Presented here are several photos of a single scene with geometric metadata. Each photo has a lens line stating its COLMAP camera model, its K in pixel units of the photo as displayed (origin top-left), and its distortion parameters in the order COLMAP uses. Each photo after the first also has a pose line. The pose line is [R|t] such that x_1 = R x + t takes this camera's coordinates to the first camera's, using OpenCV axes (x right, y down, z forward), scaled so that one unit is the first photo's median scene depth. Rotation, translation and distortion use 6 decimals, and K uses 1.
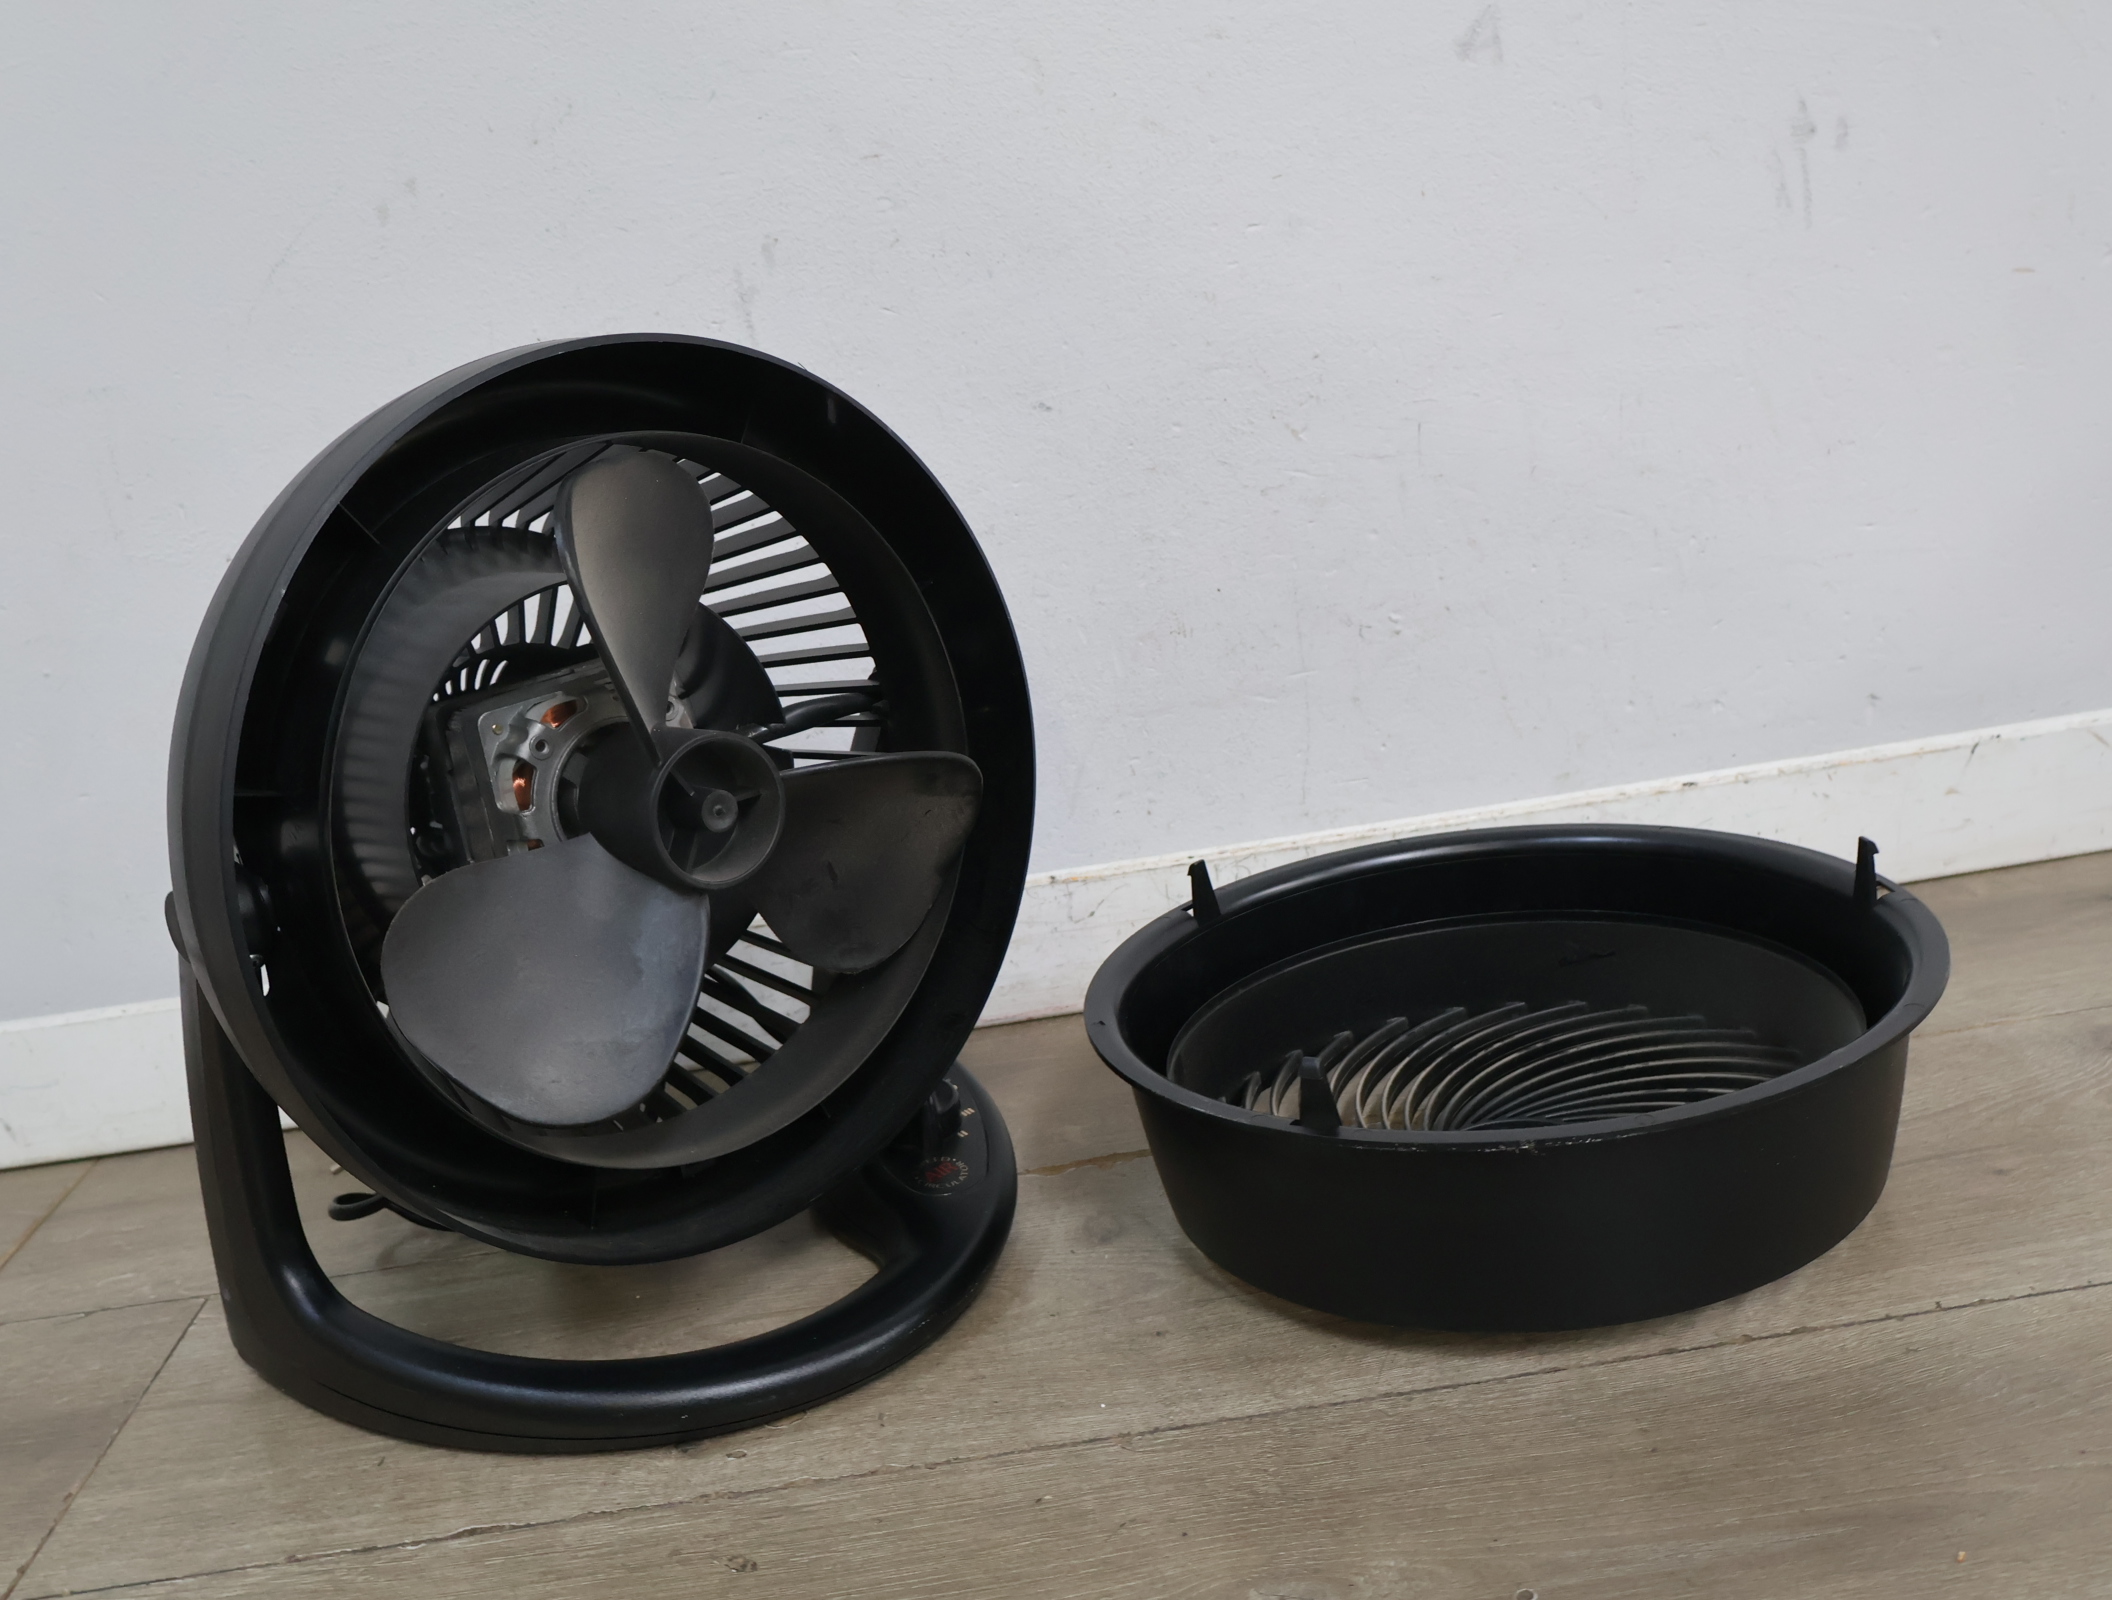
lens RADIAL K [[2160.7, 0, 1037.0], [0, 2160.7, 811.3], [0, 0, 1]] dist [0.014775, 0.000000]
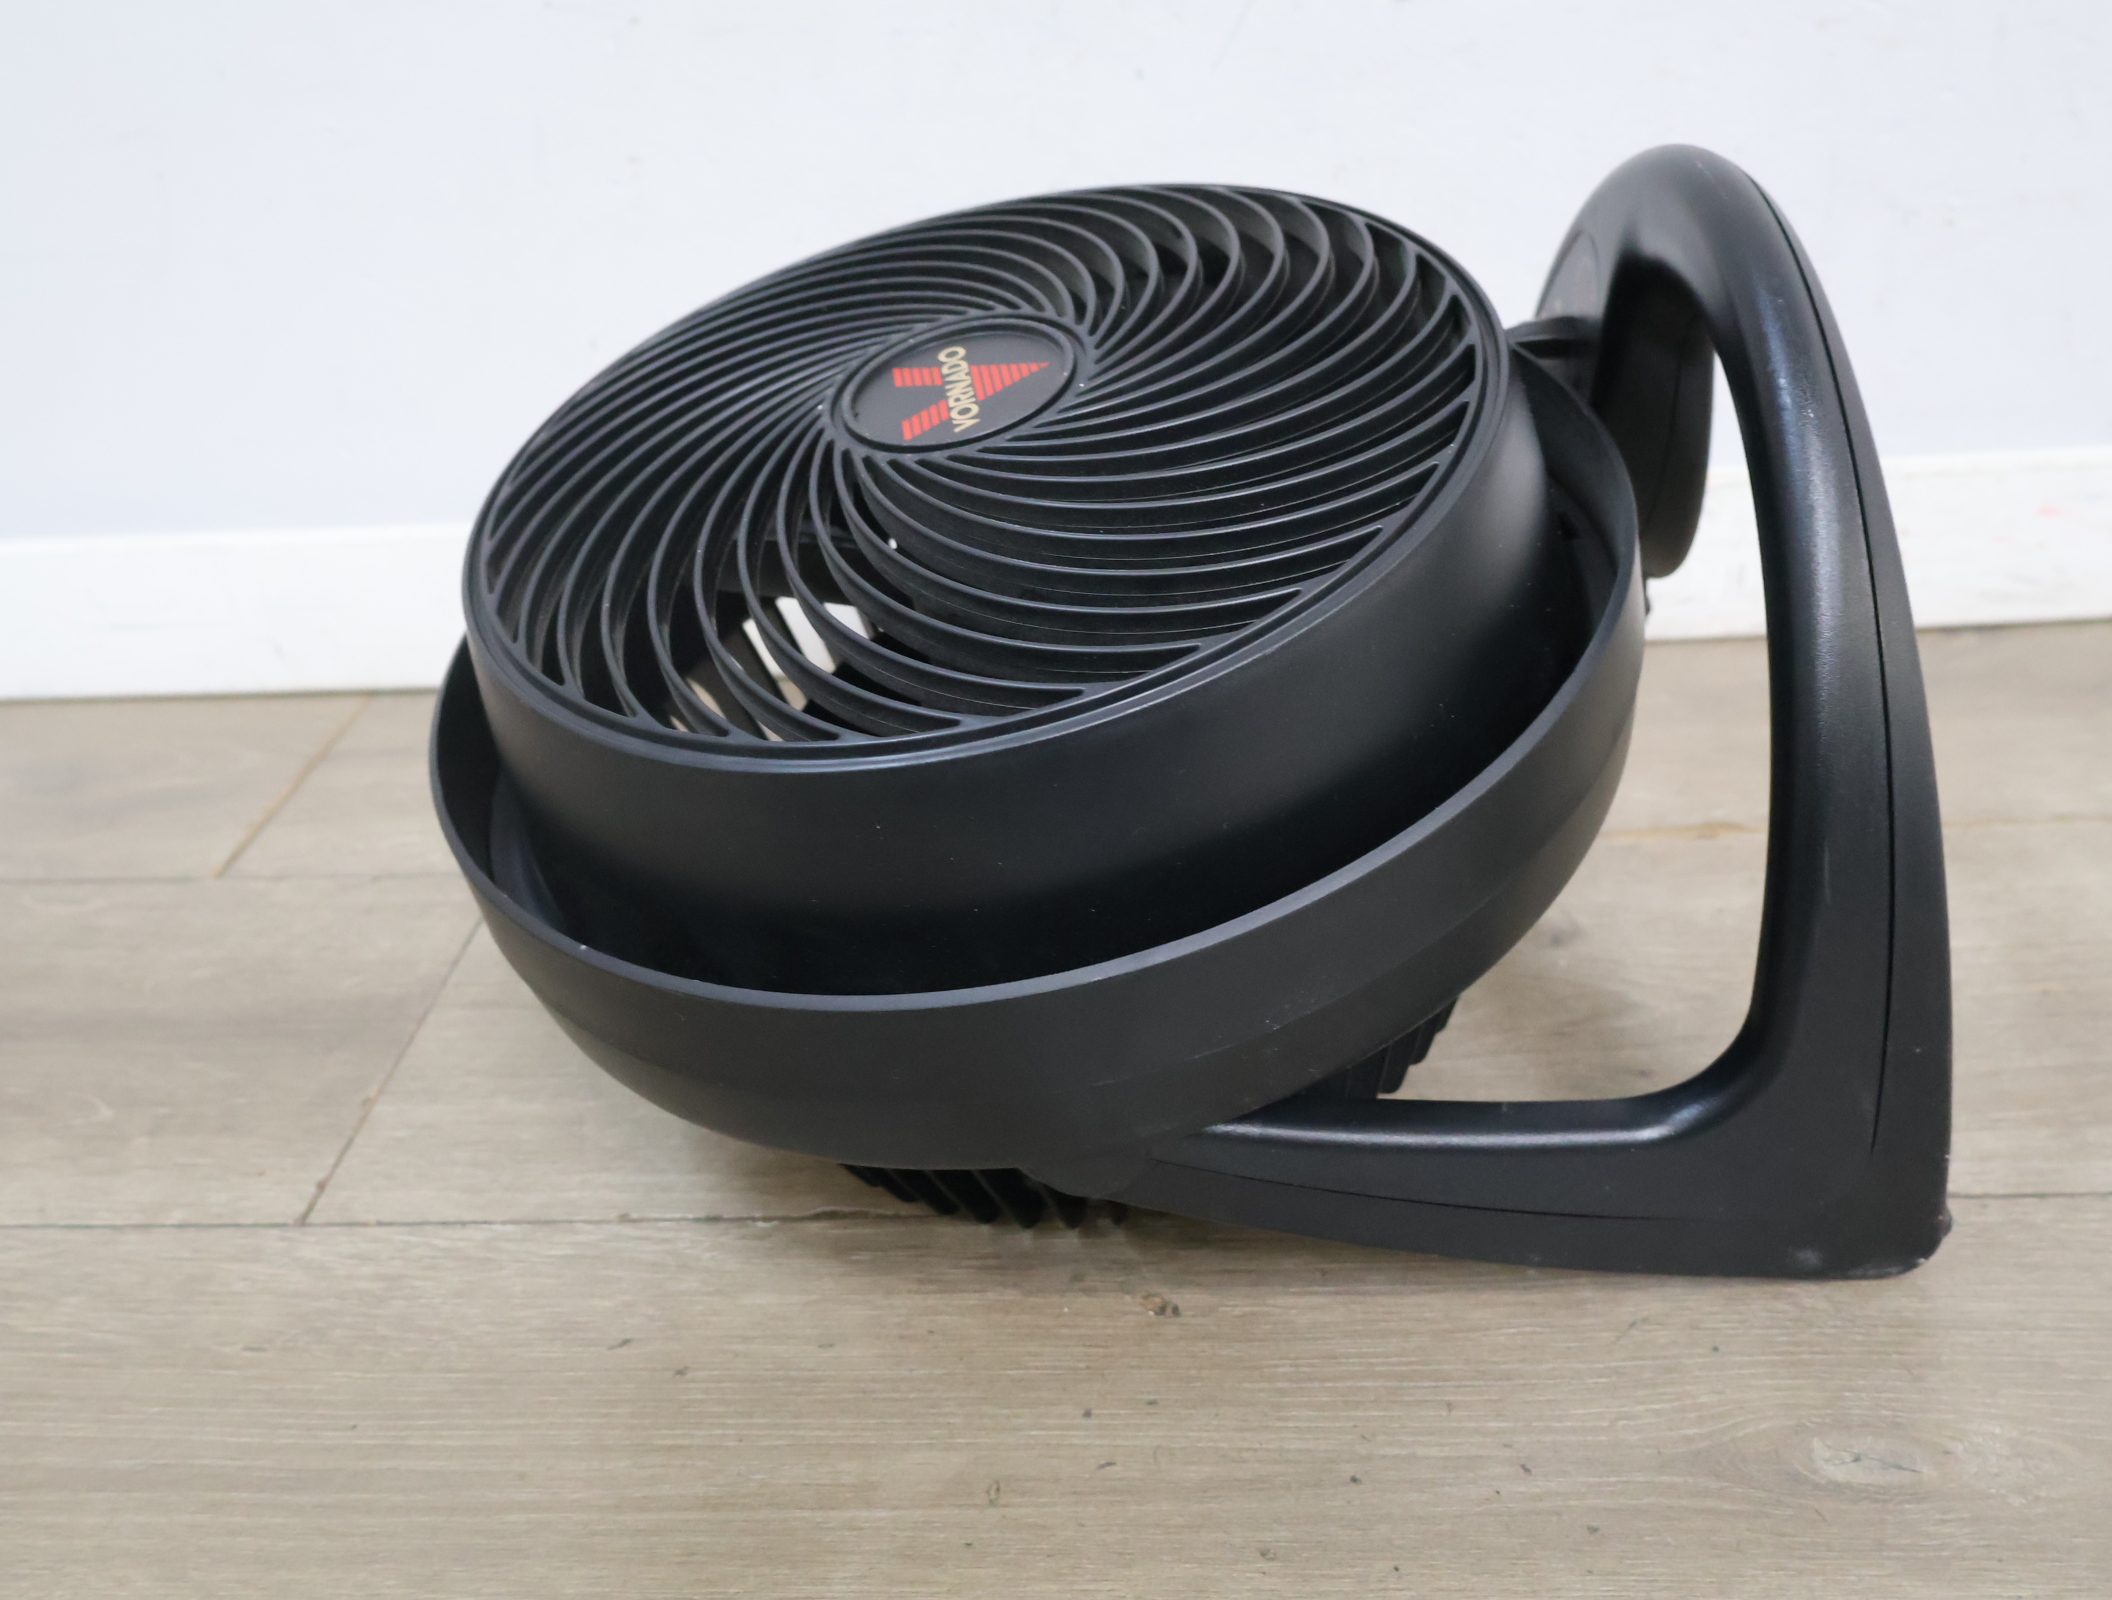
lens RADIAL K [[2160.7, 0, 1042.1], [0, 2160.7, 819.5], [0, 0, 1]] dist [0.014775, 0.000000]
pose [[0.991801, 0.109227, -0.066334, -0.138842], [-0.093033, 0.973009, 0.211184, -0.007814], [0.087611, -0.203281, 0.975193, 0.205130]]
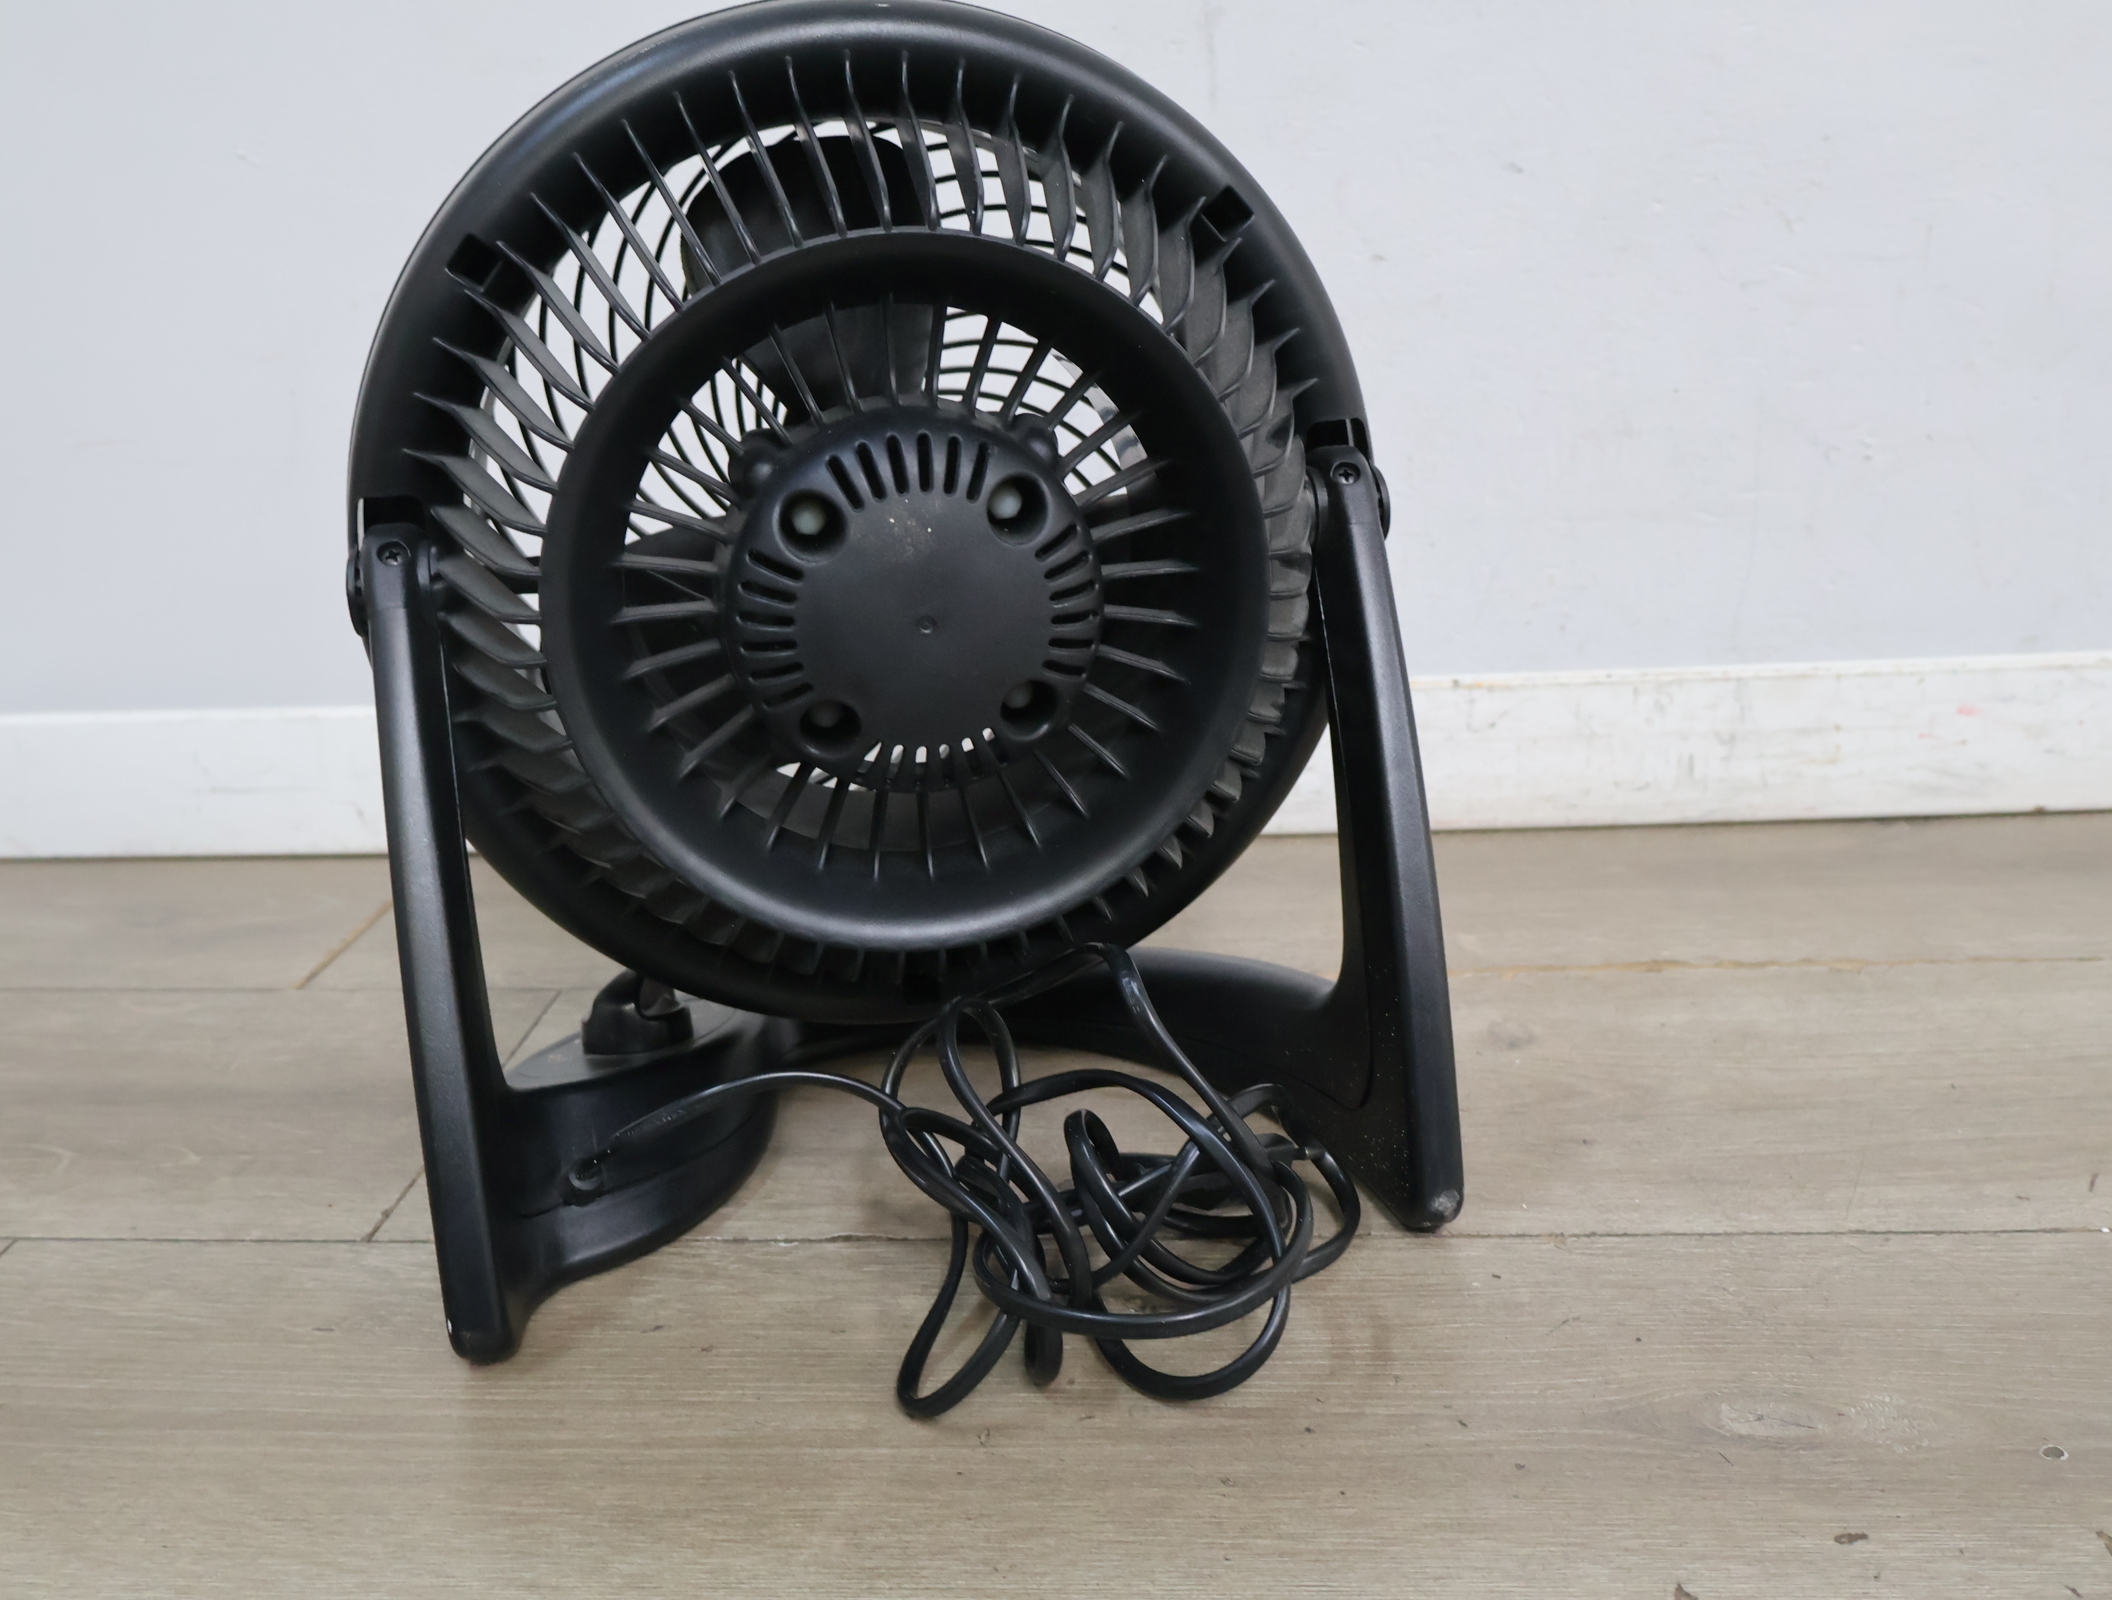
lens RADIAL K [[2160.7, 0, 1035.0], [0, 2160.7, 810.4], [0, 0, 1]] dist [0.014775, 0.000000]
pose [[0.987762, 0.119656, -0.100049, -0.107413], [-0.115246, 0.992139, 0.048774, 0.091520], [0.105098, -0.036647, 0.993786, 0.075544]]
